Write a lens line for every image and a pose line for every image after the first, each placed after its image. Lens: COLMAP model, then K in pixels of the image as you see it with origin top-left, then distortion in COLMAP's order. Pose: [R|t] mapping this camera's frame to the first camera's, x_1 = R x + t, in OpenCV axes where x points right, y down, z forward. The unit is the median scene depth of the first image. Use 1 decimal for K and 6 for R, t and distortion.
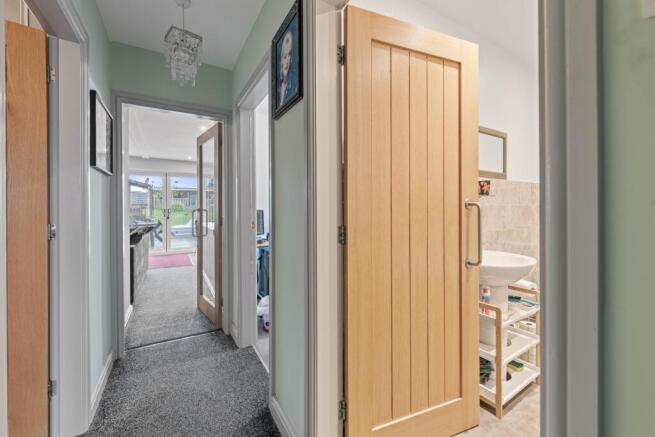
lens RADIAL K [[271.5, 0, 327.5], [0, 271.5, 218.5], [0, 0, 1]] dist [0.002315, 0.000005]
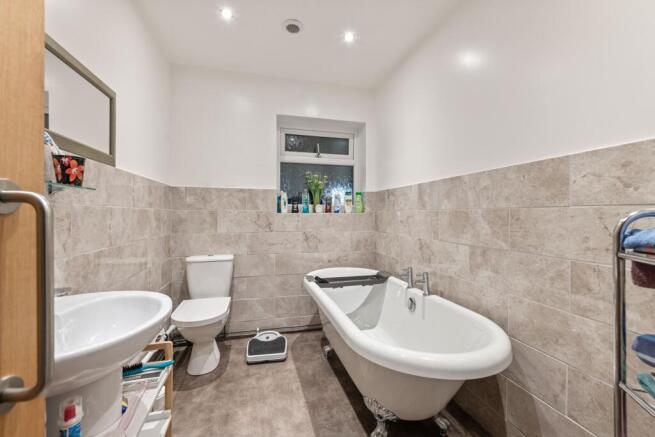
lens RADIAL K [[271.5, 0, 327.5], [0, 271.5, 218.5], [0, 0, 1]] dist [0.002315, 0.000005]
pose [[0.297793, 0.009756, 0.954580, 0.243748], [0.006037, 0.999909, -0.012103, -0.016720], [-0.954611, 0.009367, 0.297707, 0.406212]]
